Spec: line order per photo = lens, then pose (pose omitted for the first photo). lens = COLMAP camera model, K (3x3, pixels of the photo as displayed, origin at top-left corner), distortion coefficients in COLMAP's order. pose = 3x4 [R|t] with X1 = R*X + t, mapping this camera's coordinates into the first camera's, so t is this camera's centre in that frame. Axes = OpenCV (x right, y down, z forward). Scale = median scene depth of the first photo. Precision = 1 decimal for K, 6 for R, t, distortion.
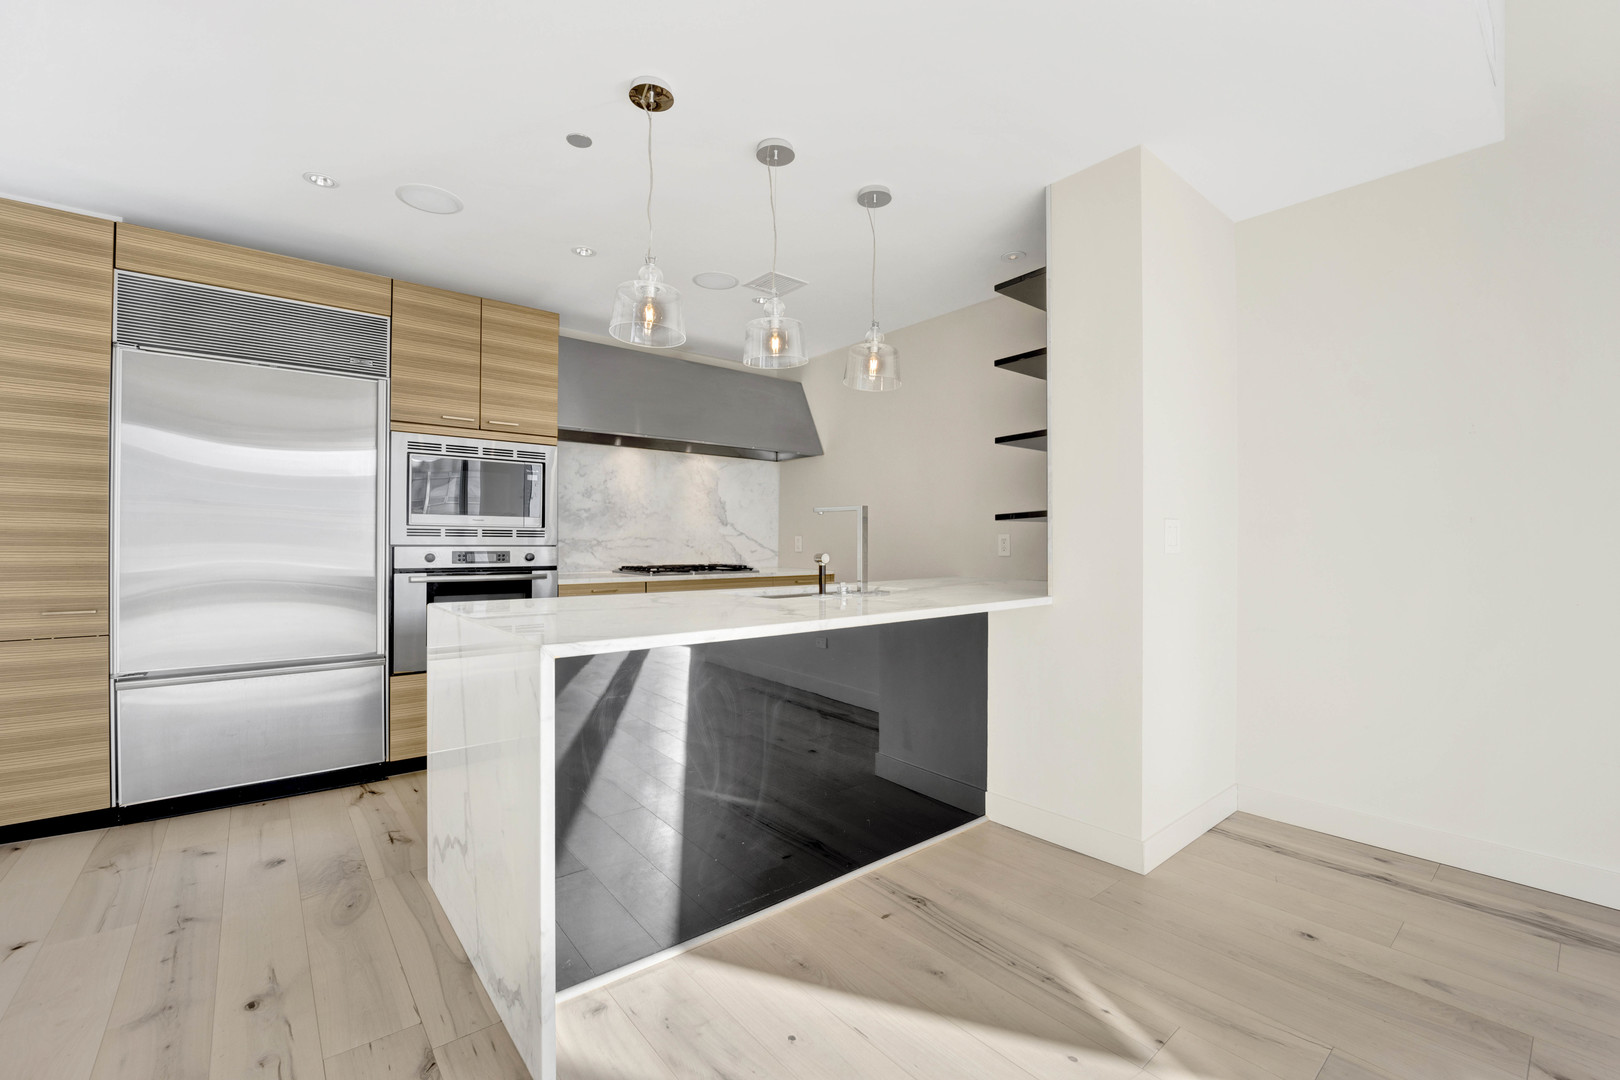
lens RADIAL K [[669.1, 0, 813.8], [0, 669.1, 542.8], [0, 0, 1]] dist [-0.017959, -0.000233]
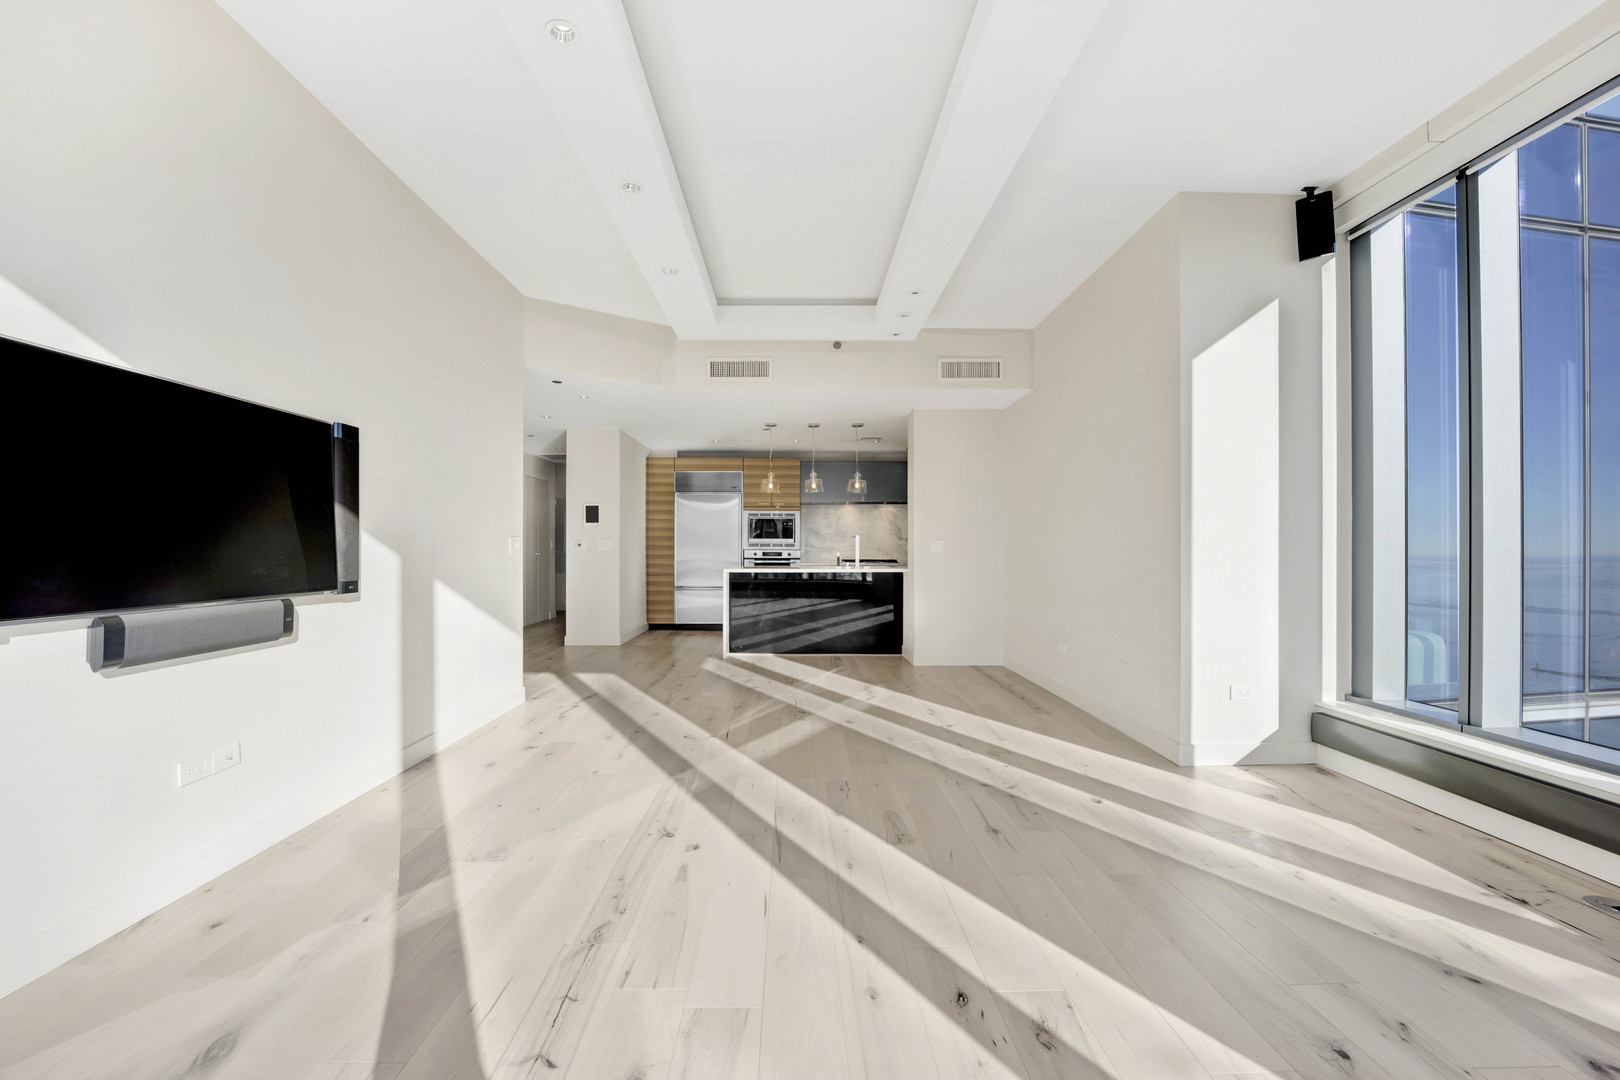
lens RADIAL K [[669.1, 0, 793.1], [0, 669.1, 551.5], [0, 0, 1]] dist [-0.017959, -0.000233]
pose [[0.770547, 0.002936, -0.637376, 1.374515], [-0.000165, 0.999990, 0.004406, -0.001945], [0.637383, -0.003289, 0.770540, -1.096559]]
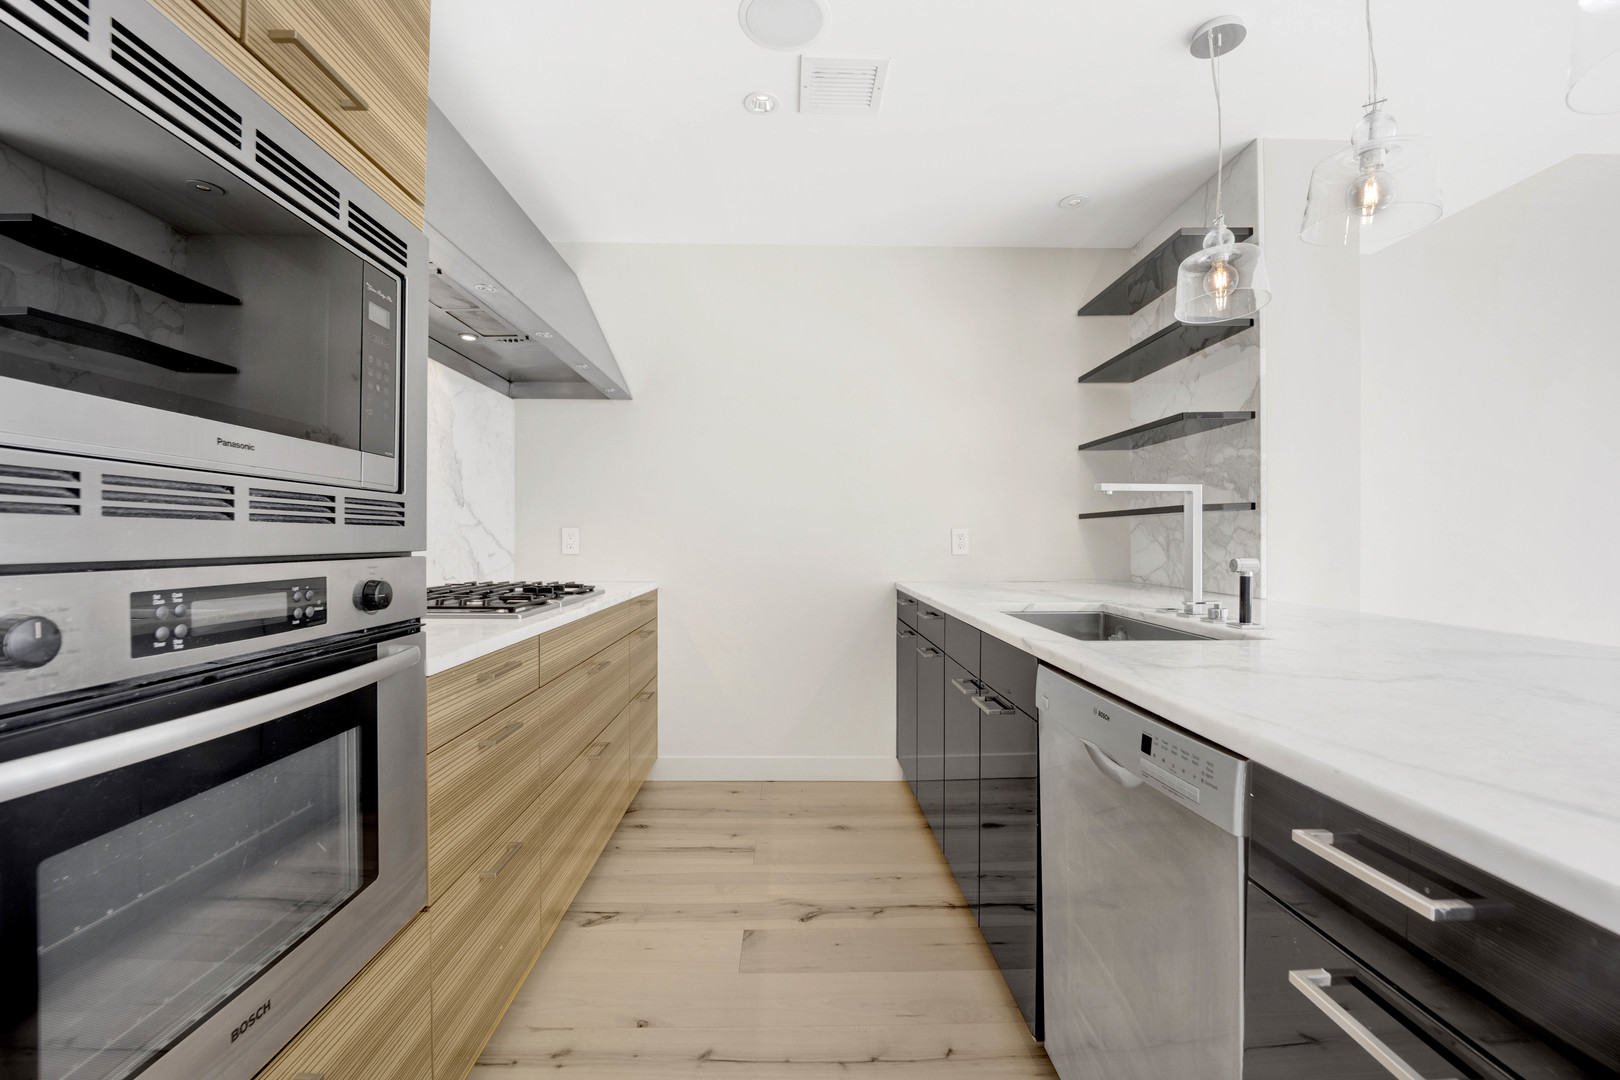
lens RADIAL K [[669.1, 0, 804.8], [0, 669.1, 545.1], [0, 0, 1]] dist [-0.017959, -0.000233]
pose [[0.634888, -0.010534, 0.772532, -0.583531], [0.001373, 0.999921, 0.012506, -0.003459], [-0.772603, -0.006879, 0.634853, 0.760046]]
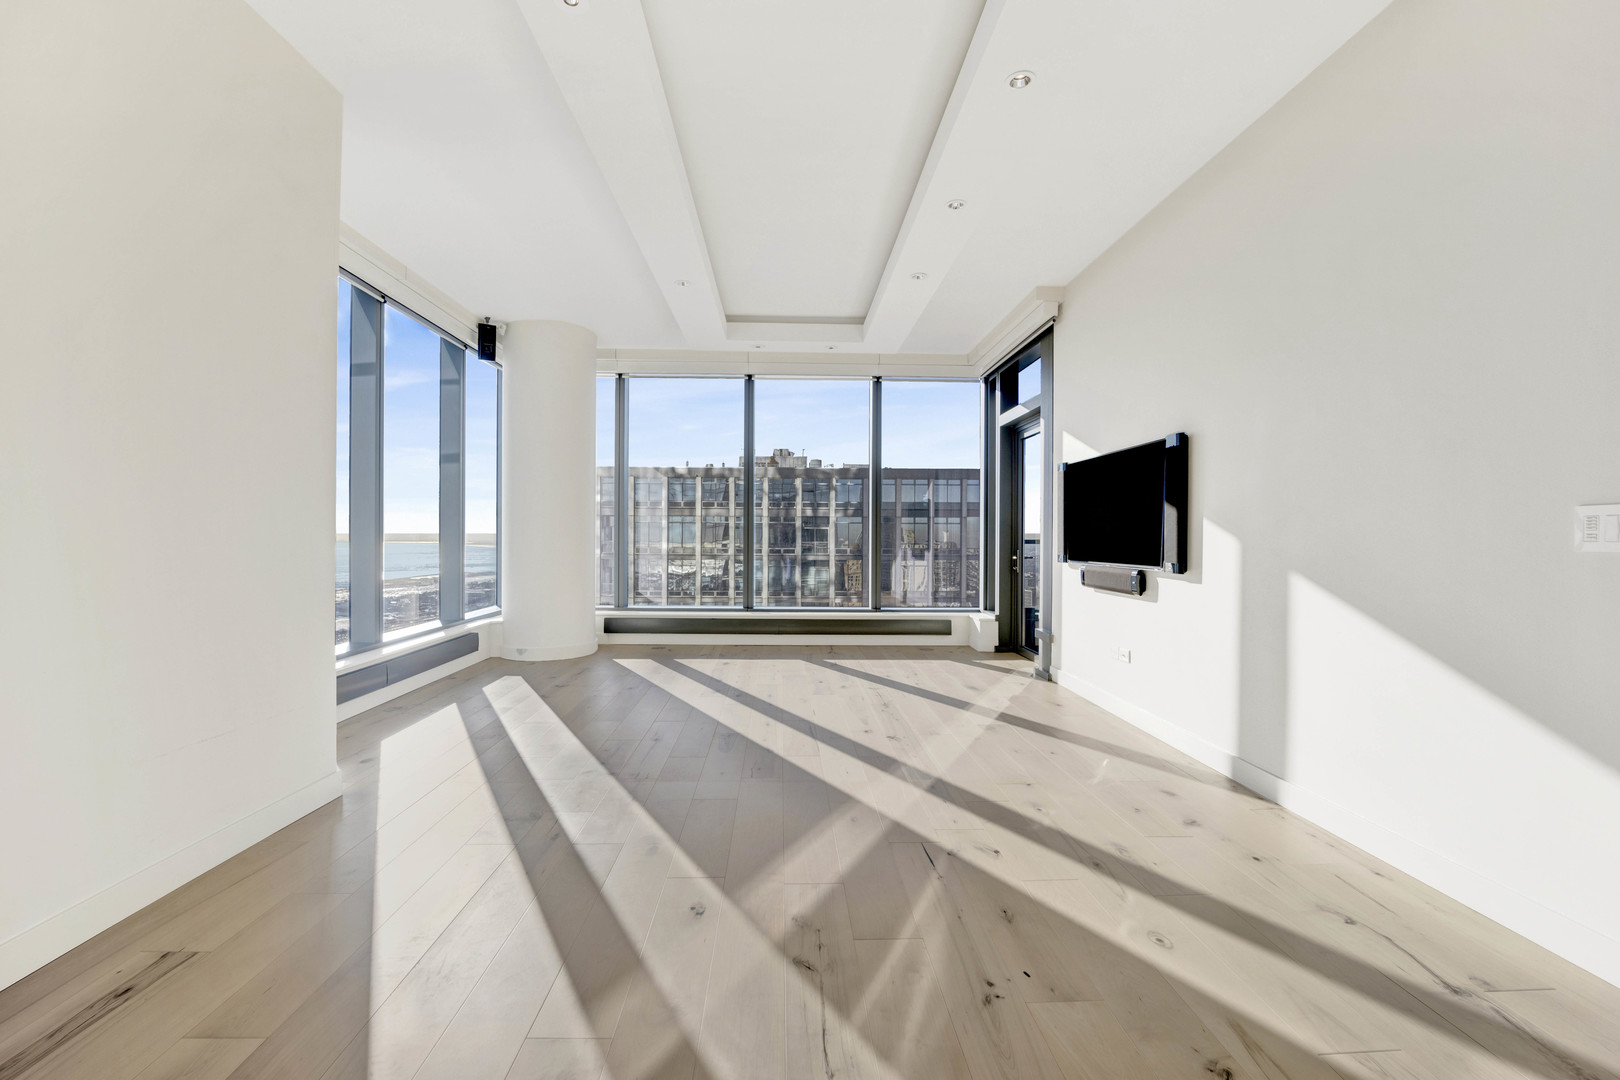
lens RADIAL K [[669.1, 0, 800.4], [0, 669.1, 539.3], [0, 0, 1]] dist [-0.017959, -0.000233]
pose [[-0.786376, -0.005643, 0.617723, 0.108305], [-0.003521, 0.999983, 0.004653, 0.001822], [-0.617739, 0.001484, -0.786382, 0.491384]]
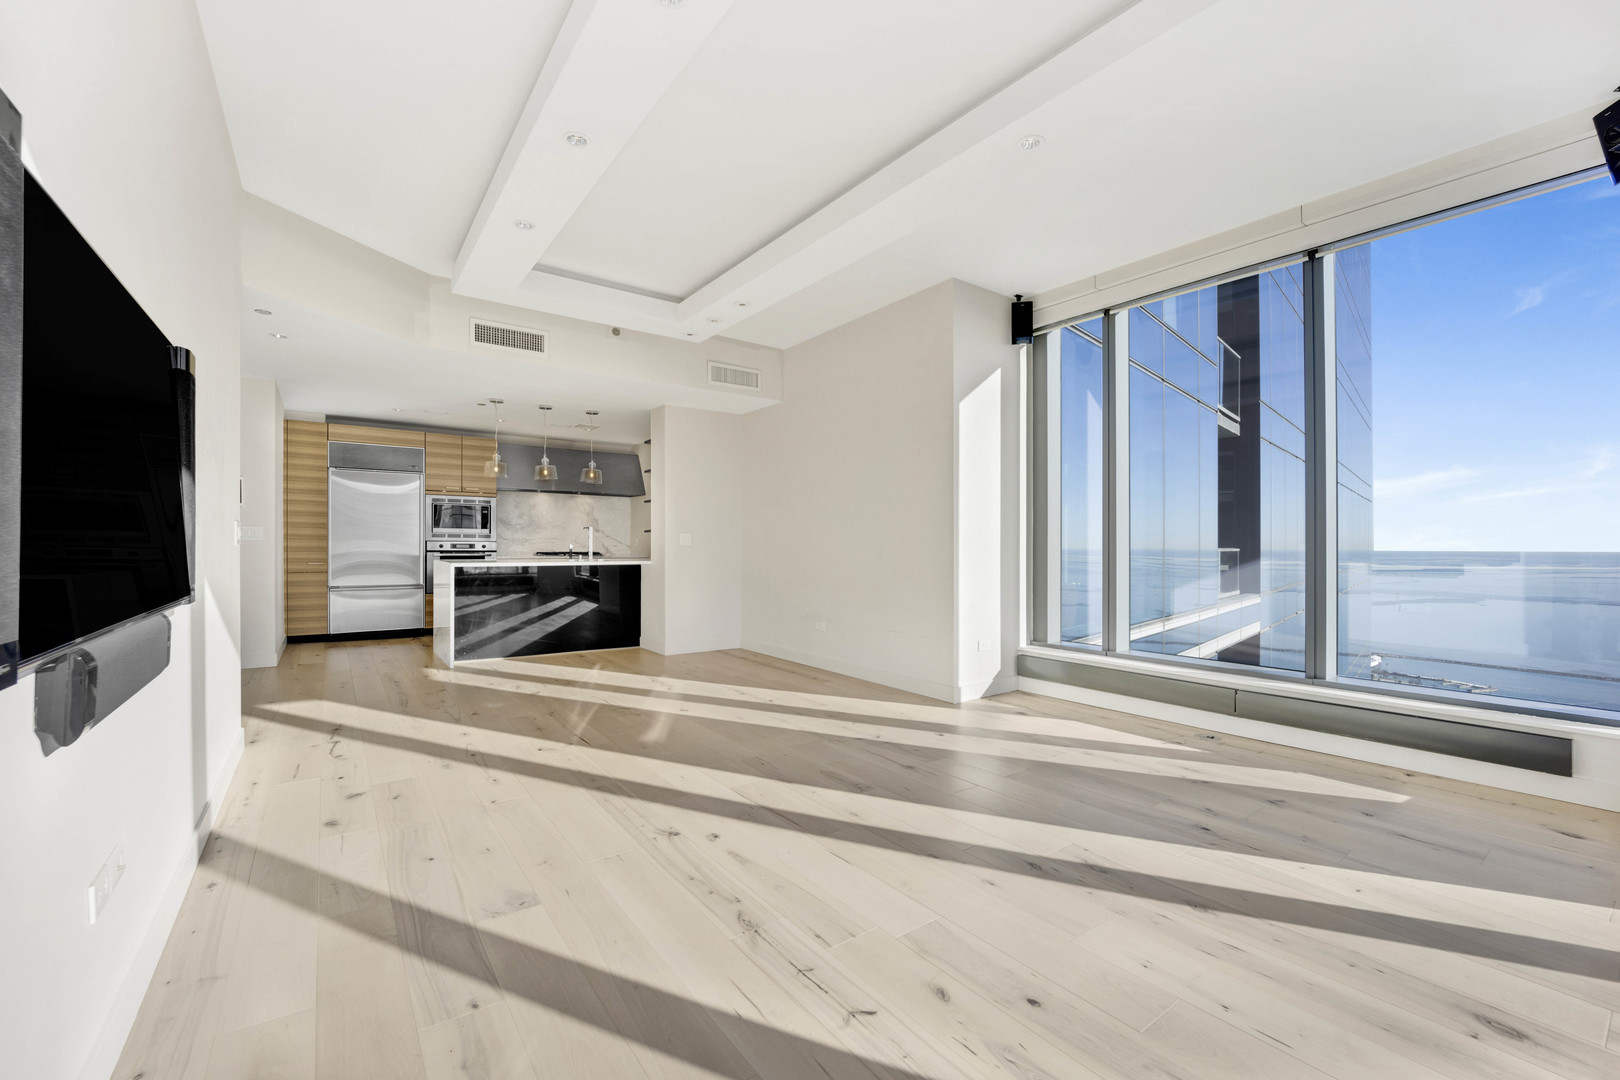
lens RADIAL K [[669.1, 0, 808.9], [0, 669.1, 550.2], [0, 0, 1]] dist [-0.017959, -0.000233]
pose [[0.997839, 0.007408, -0.065285, 0.934953], [-0.006615, 0.999902, 0.012368, -0.001497], [0.065371, -0.011909, 0.997790, -1.355494]]
